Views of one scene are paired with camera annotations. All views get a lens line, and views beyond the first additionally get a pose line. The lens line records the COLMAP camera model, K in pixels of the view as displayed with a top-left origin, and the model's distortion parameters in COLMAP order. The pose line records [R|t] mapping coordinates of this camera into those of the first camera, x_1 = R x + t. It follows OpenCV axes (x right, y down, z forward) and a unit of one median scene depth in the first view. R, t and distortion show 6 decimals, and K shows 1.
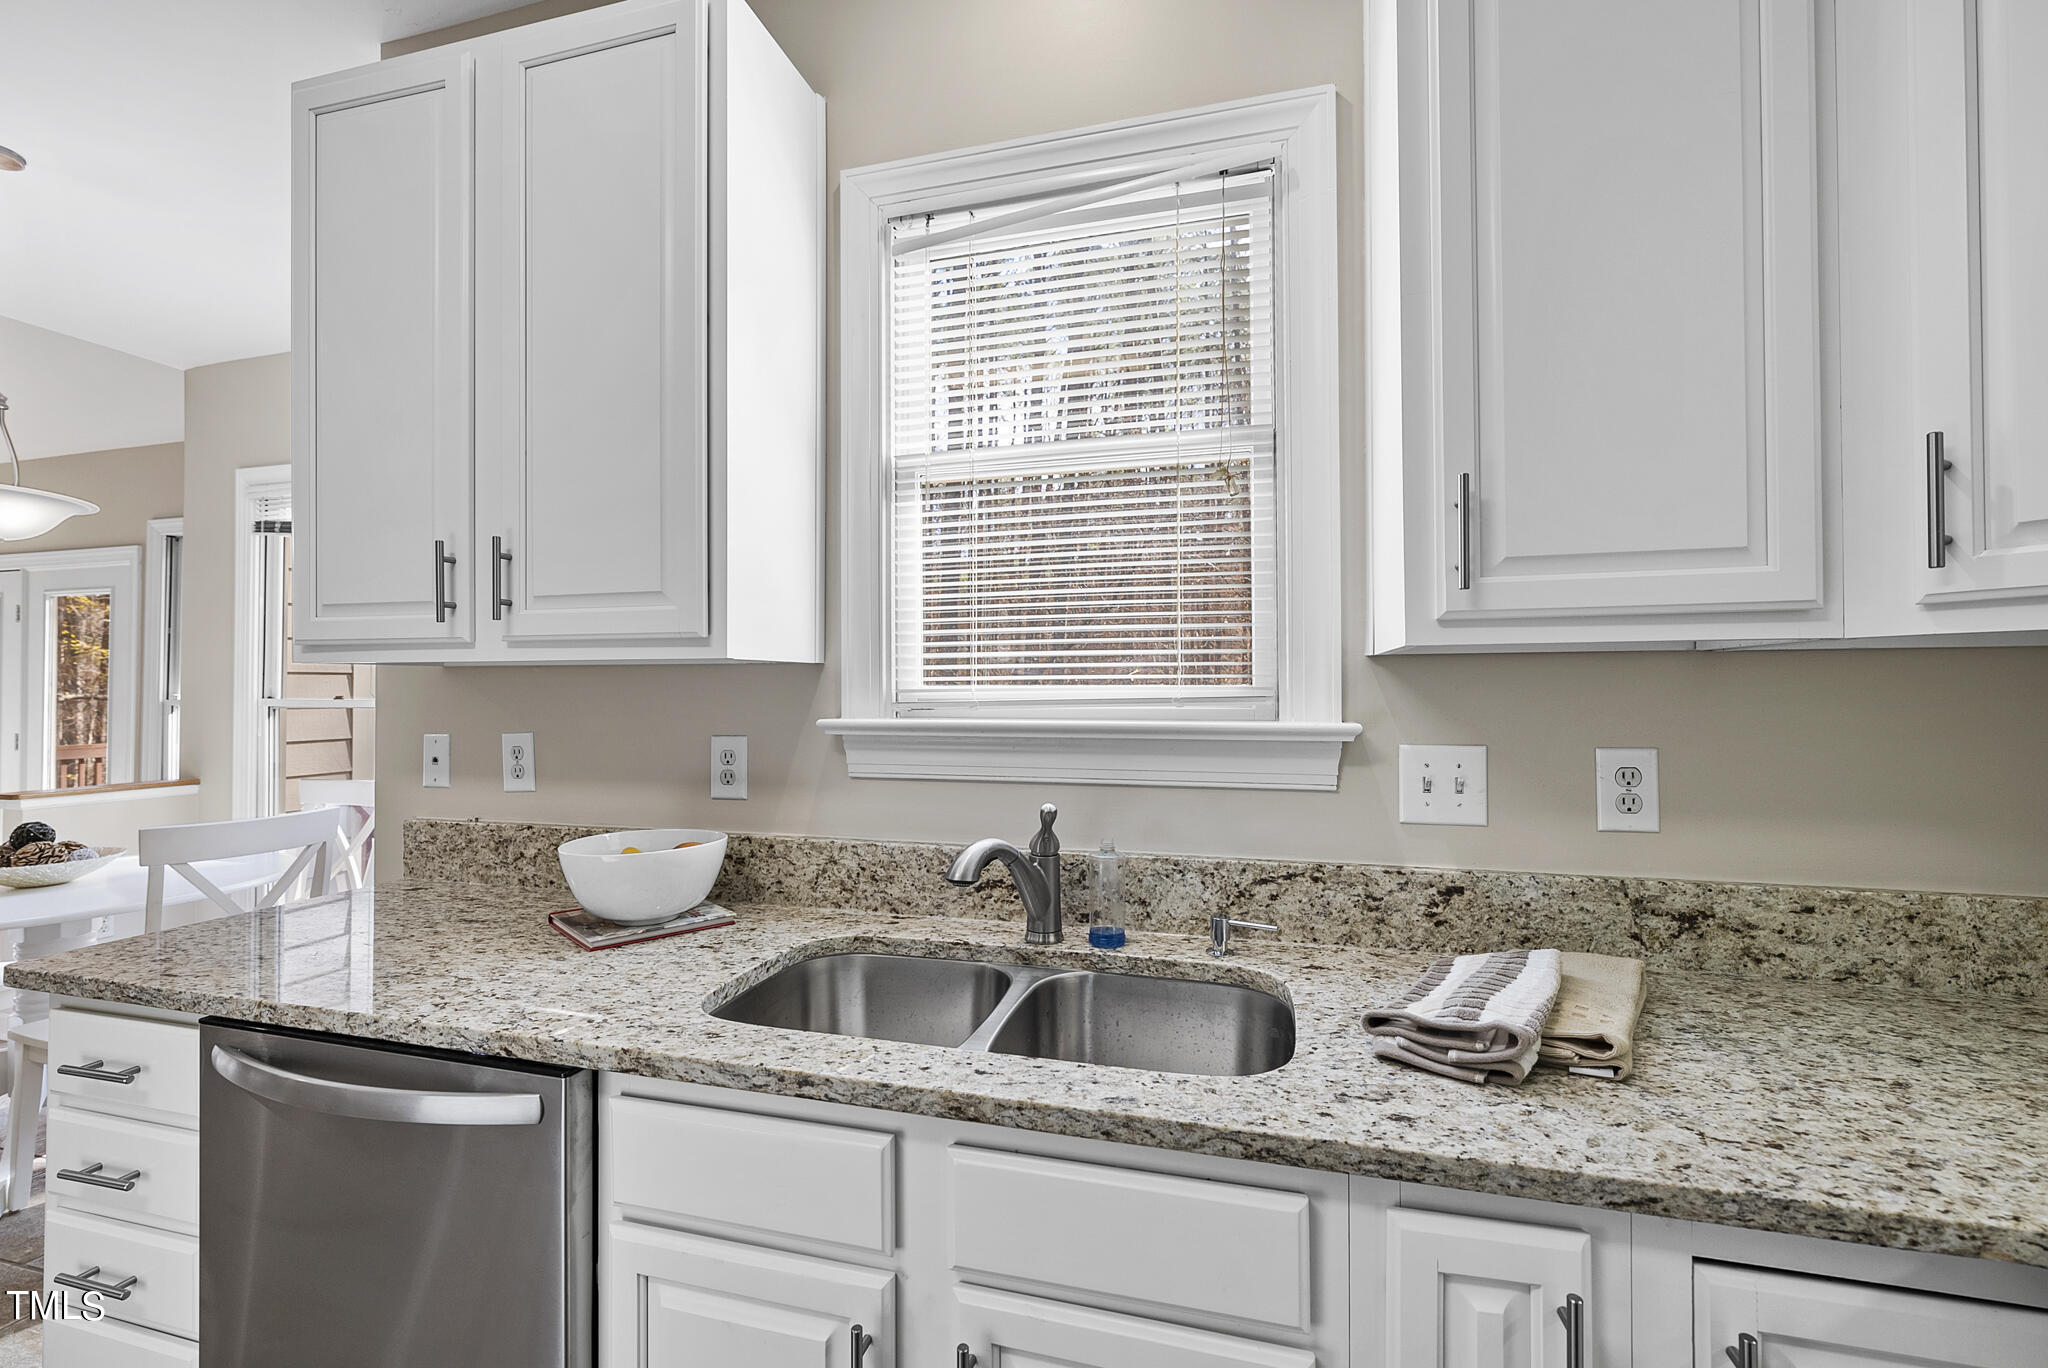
lens RADIAL K [[864.6, 0, 1024.0], [0, 864.6, 684.0], [0, 0, 1]] dist [0.001504, -0.000043]
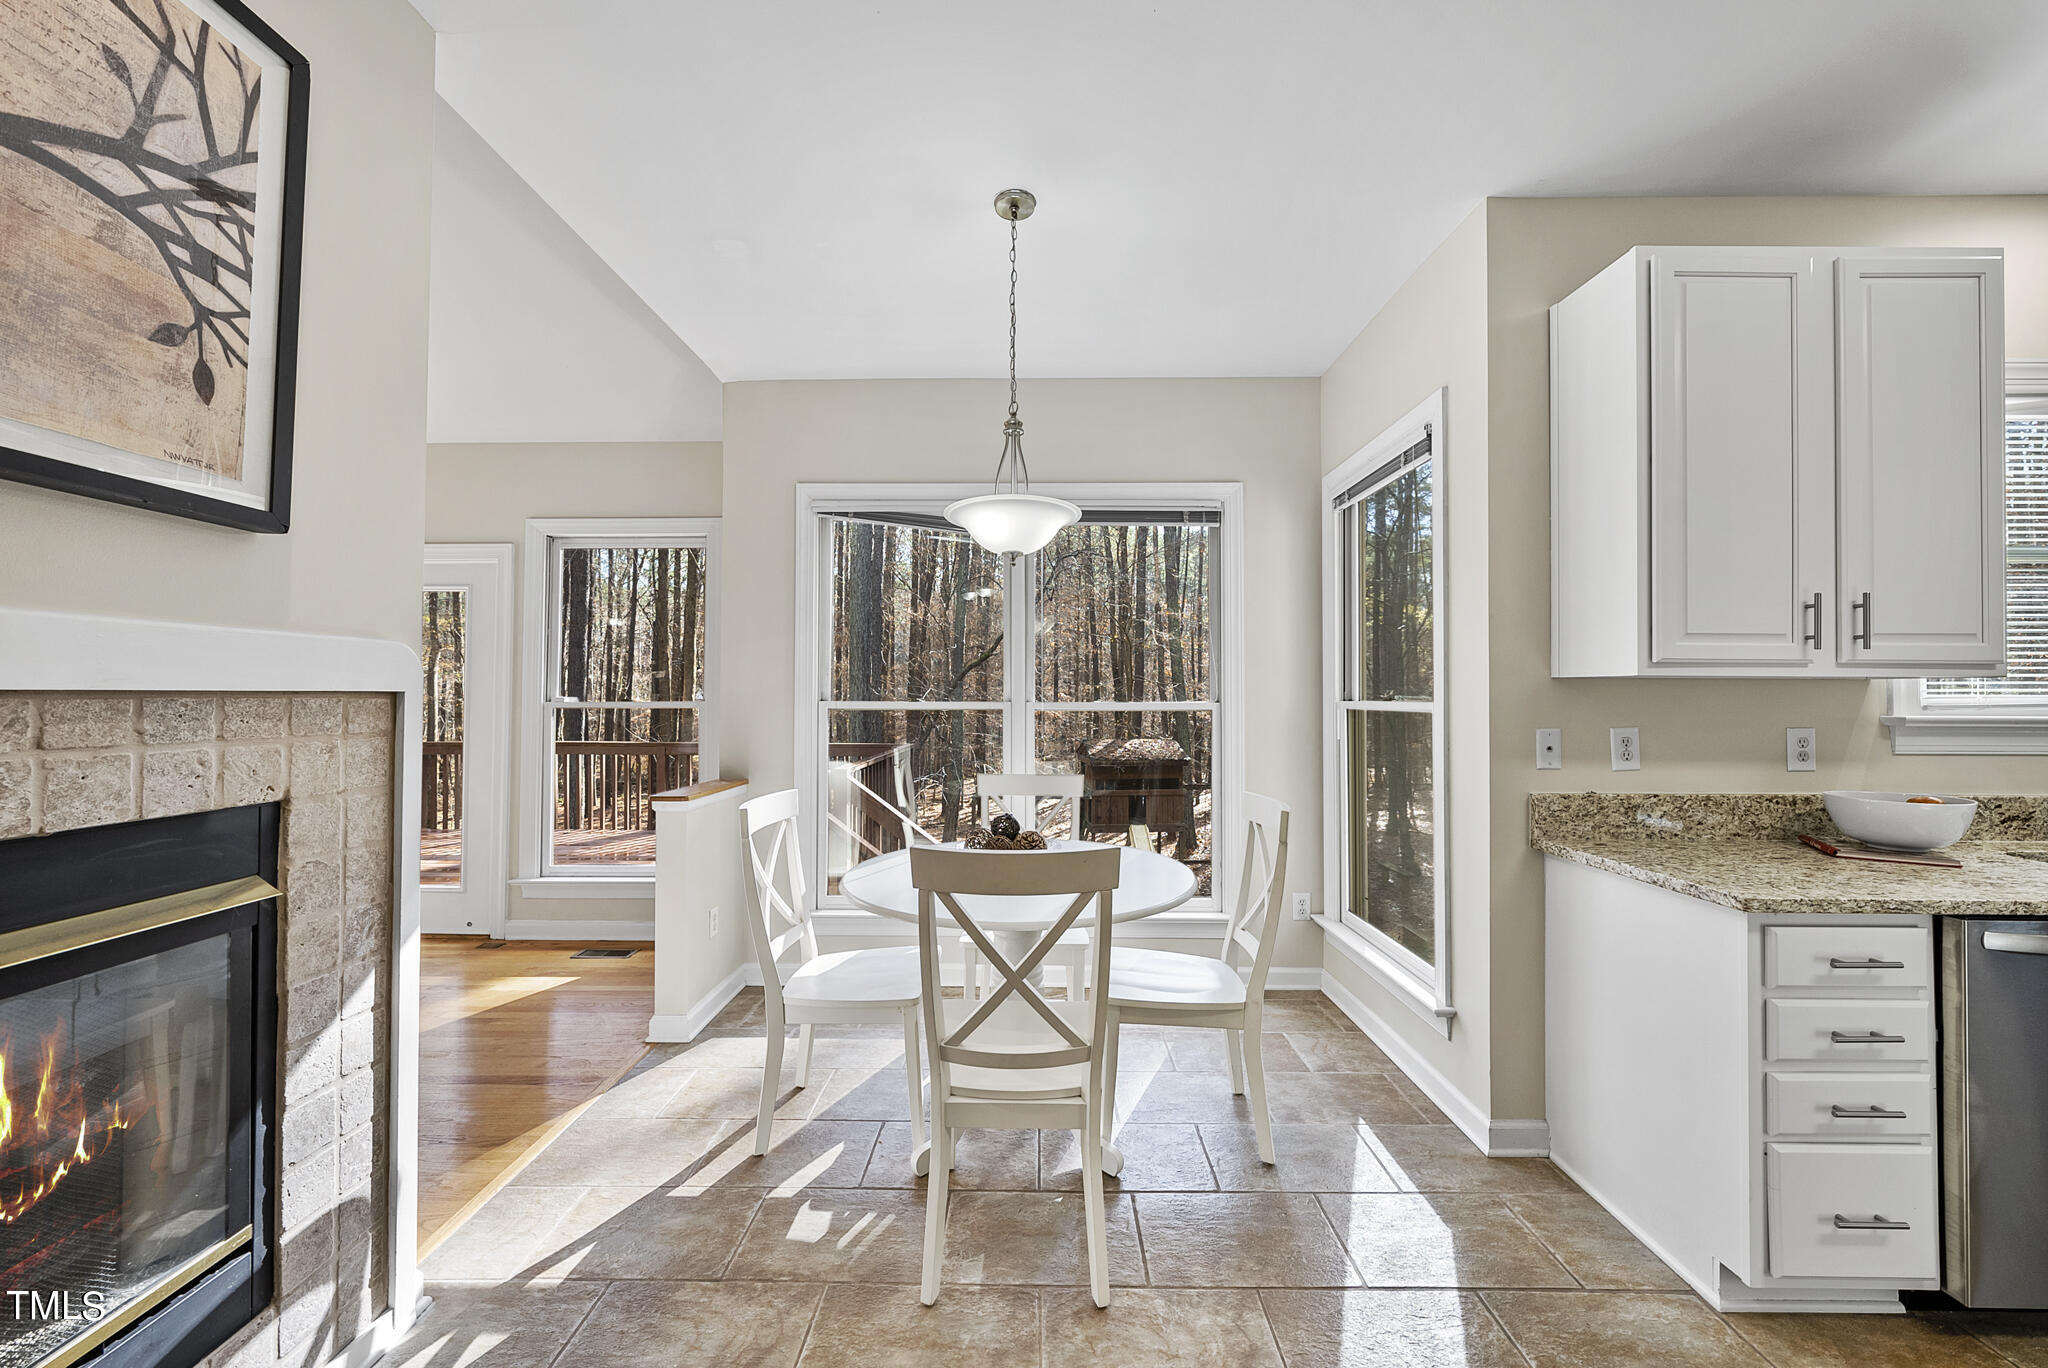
lens RADIAL K [[745.0, 0, 1024.0], [0, 745.0, 684.0], [0, 0, 1]] dist [-0.002543, 0.000079]
pose [[0.967306, 0.007912, 0.253487, -2.164268], [-0.006138, 0.999951, -0.007790, 0.004160], [-0.253537, 0.005979, 0.967307, 0.131988]]
